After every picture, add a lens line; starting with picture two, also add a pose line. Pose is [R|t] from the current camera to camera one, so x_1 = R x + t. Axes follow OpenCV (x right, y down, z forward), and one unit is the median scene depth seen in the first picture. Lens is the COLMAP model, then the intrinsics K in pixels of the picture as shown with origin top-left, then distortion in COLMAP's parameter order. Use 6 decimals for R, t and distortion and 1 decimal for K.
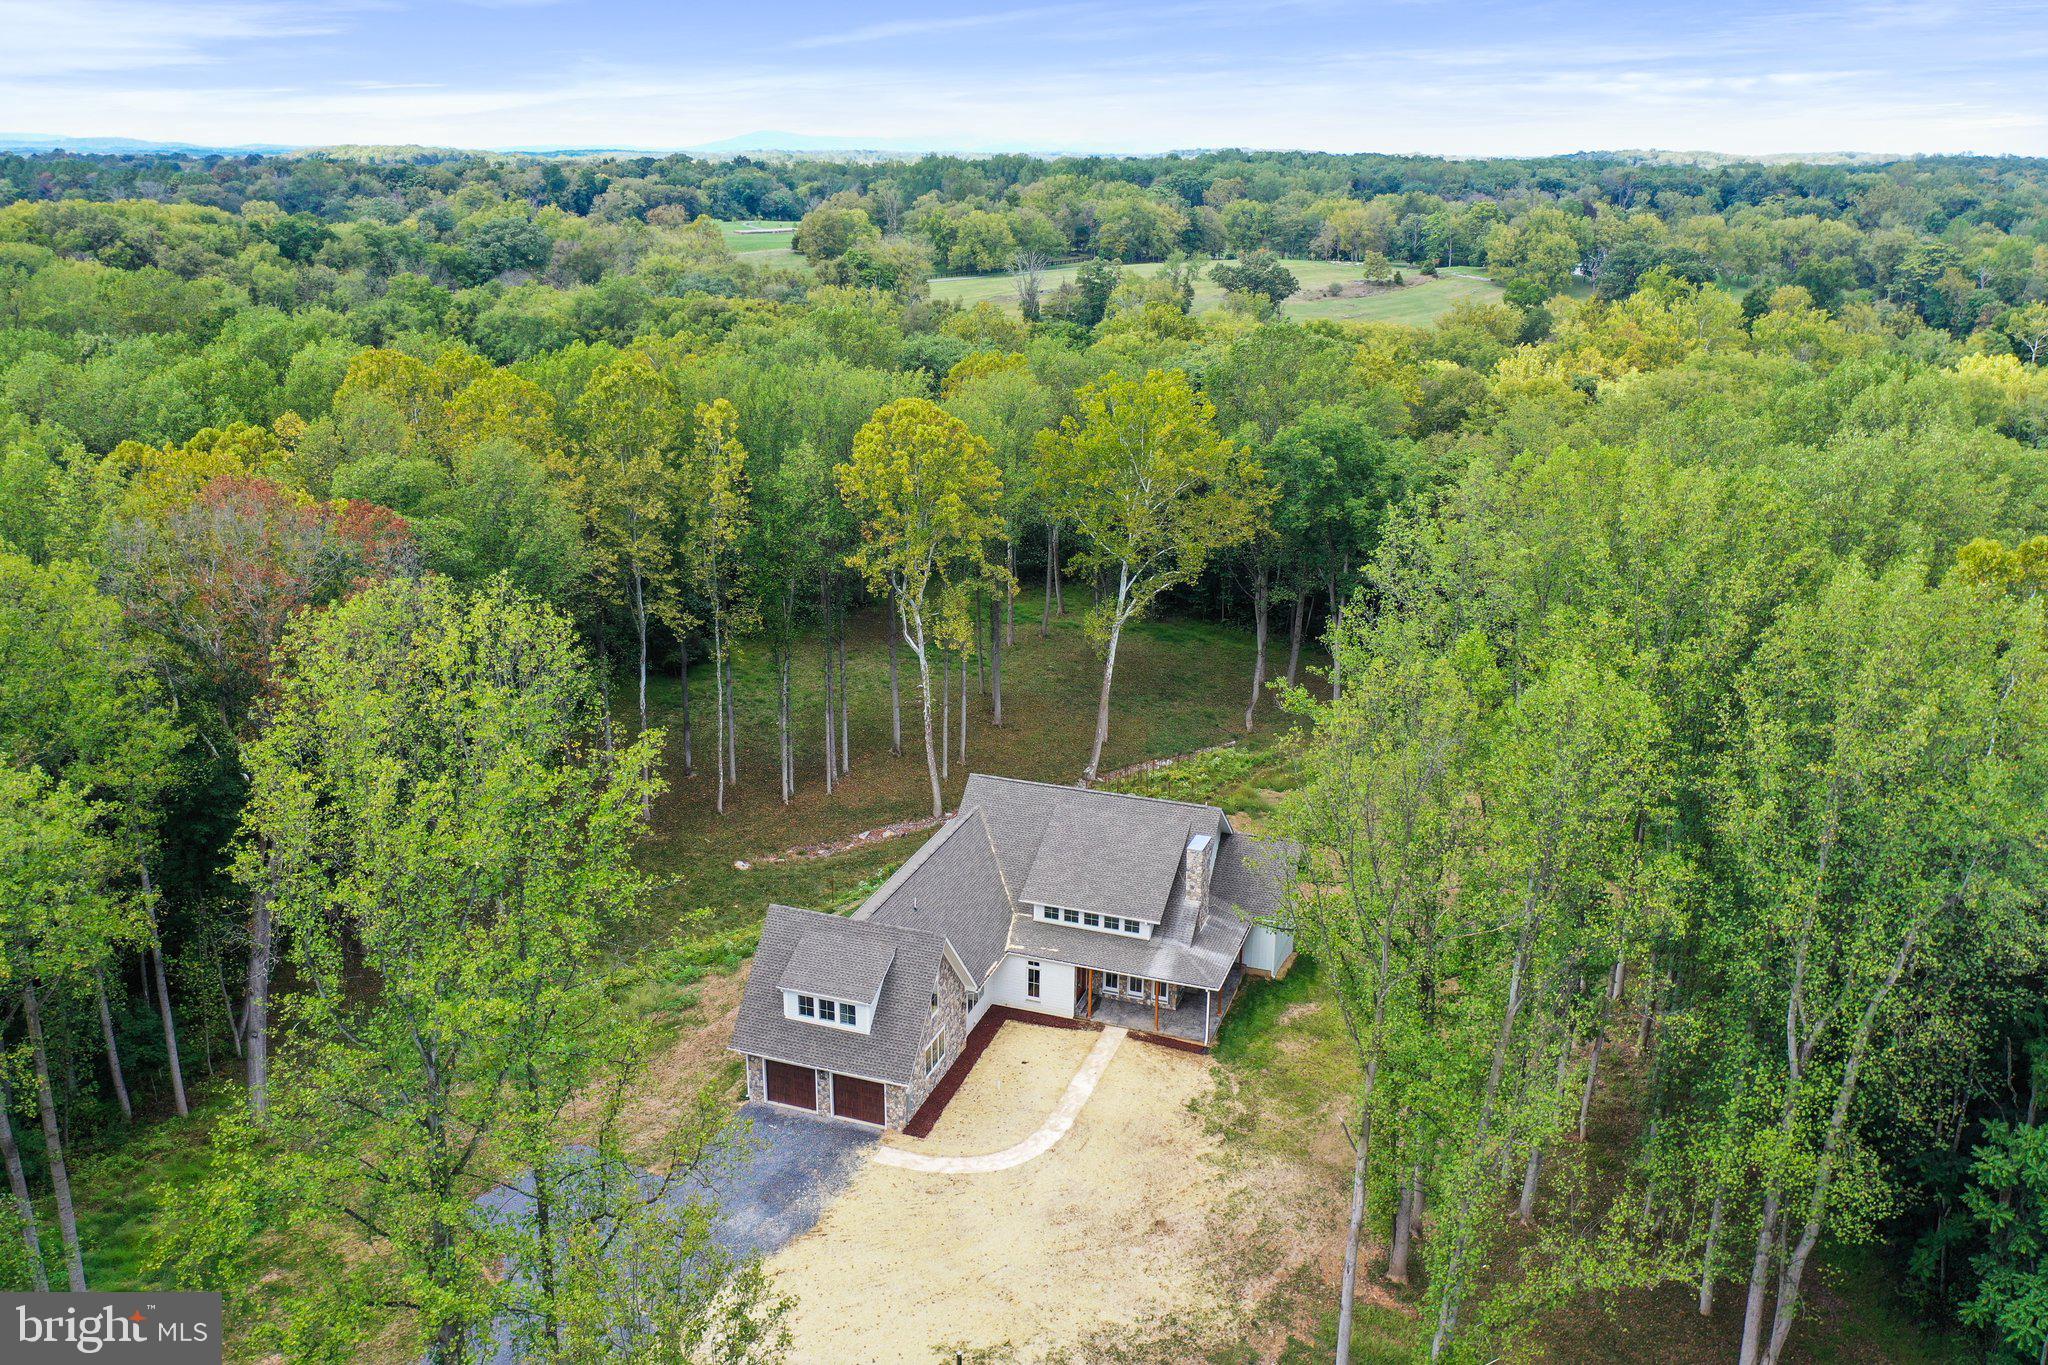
lens RADIAL K [[1627.4, 0, 1021.1], [0, 1627.4, 671.1], [0, 0, 1]] dist [-0.003907, -0.004736]
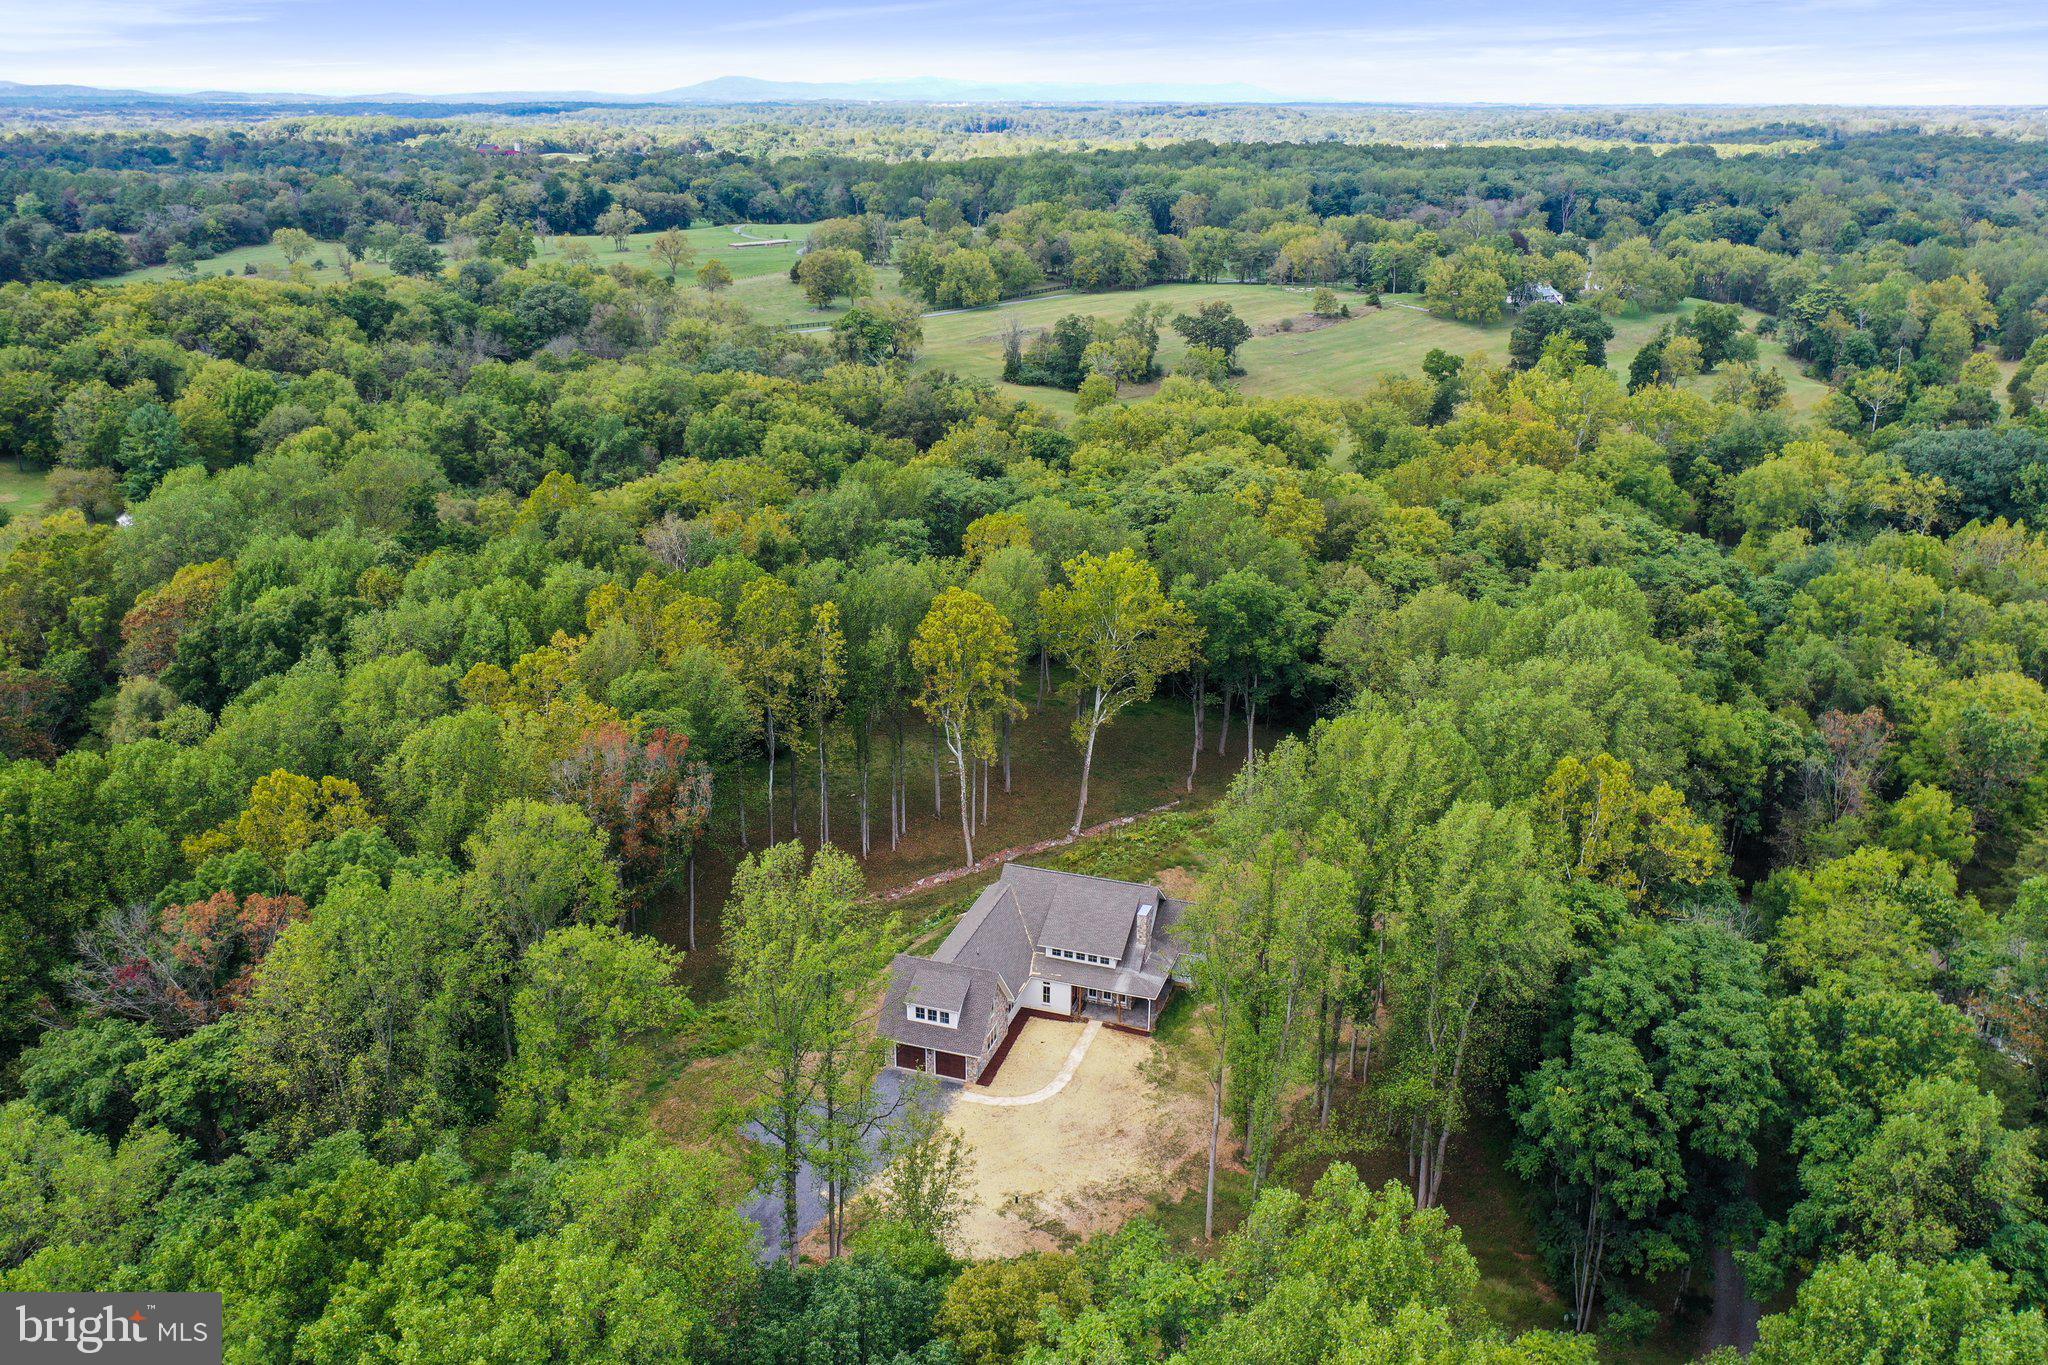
lens RADIAL K [[1627.4, 0, 1017.3], [0, 1627.4, 696.9], [0, 0, 1]] dist [-0.003907, -0.004736]
pose [[0.999877, -0.007255, 0.013920, -0.043387], [0.006623, 0.998969, 0.044908, -0.190414], [-0.014232, -0.044810, 0.998894, -0.661796]]
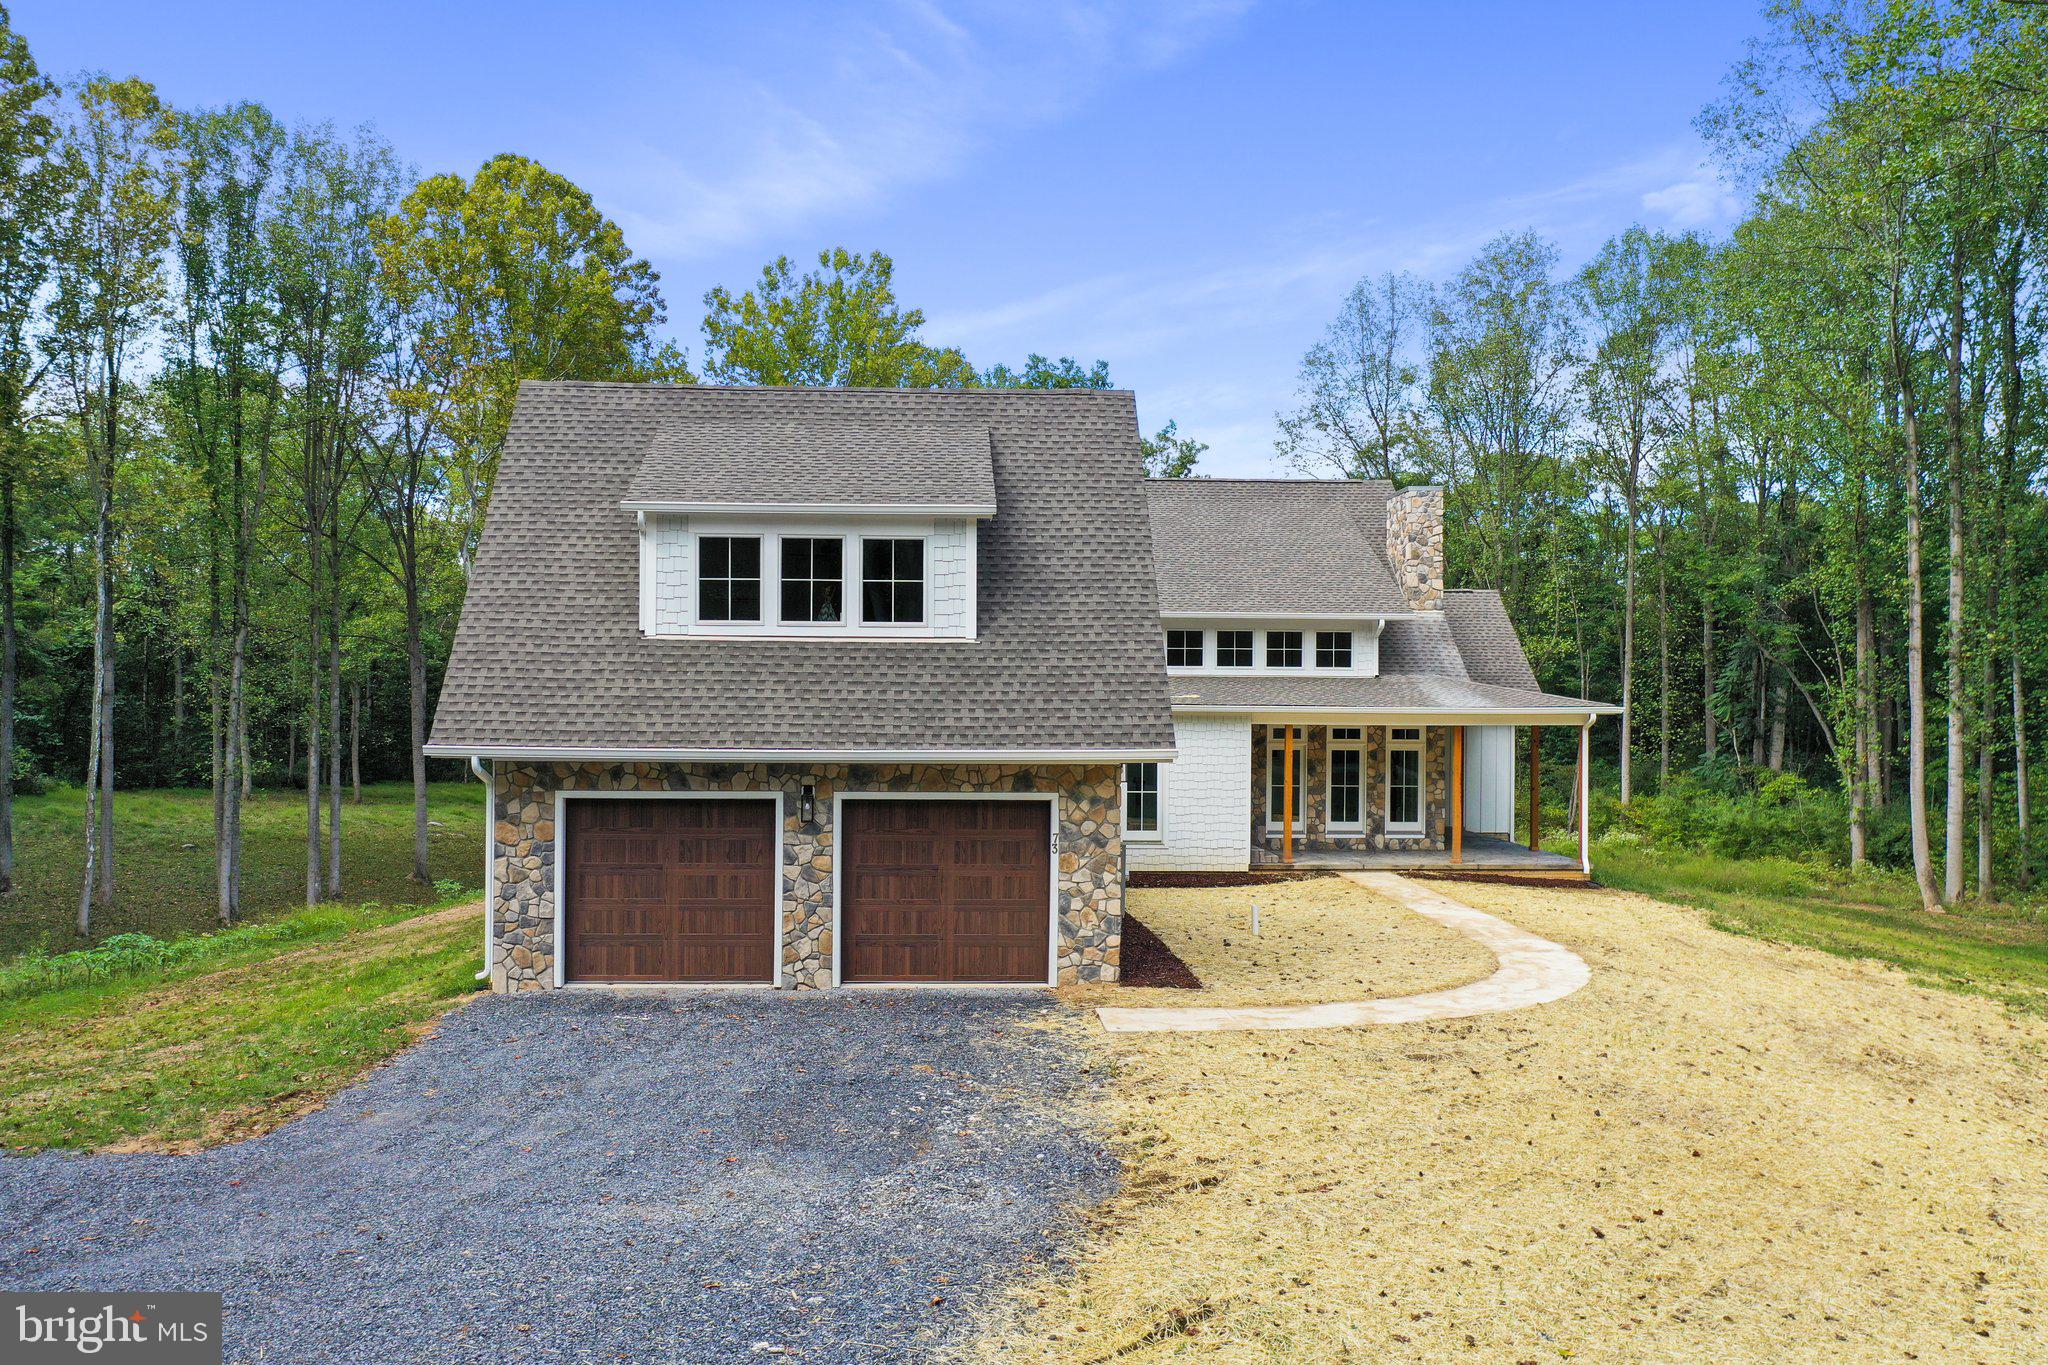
lens RADIAL K [[1627.4, 0, 1018.6], [0, 1627.4, 694.2], [0, 0, 1]] dist [-0.003907, -0.004736]
pose [[0.920989, -0.002672, 0.389580, -0.173391], [0.116836, 0.955843, -0.269653, 0.271854], [-0.371657, 0.293864, 0.880633, 0.655577]]
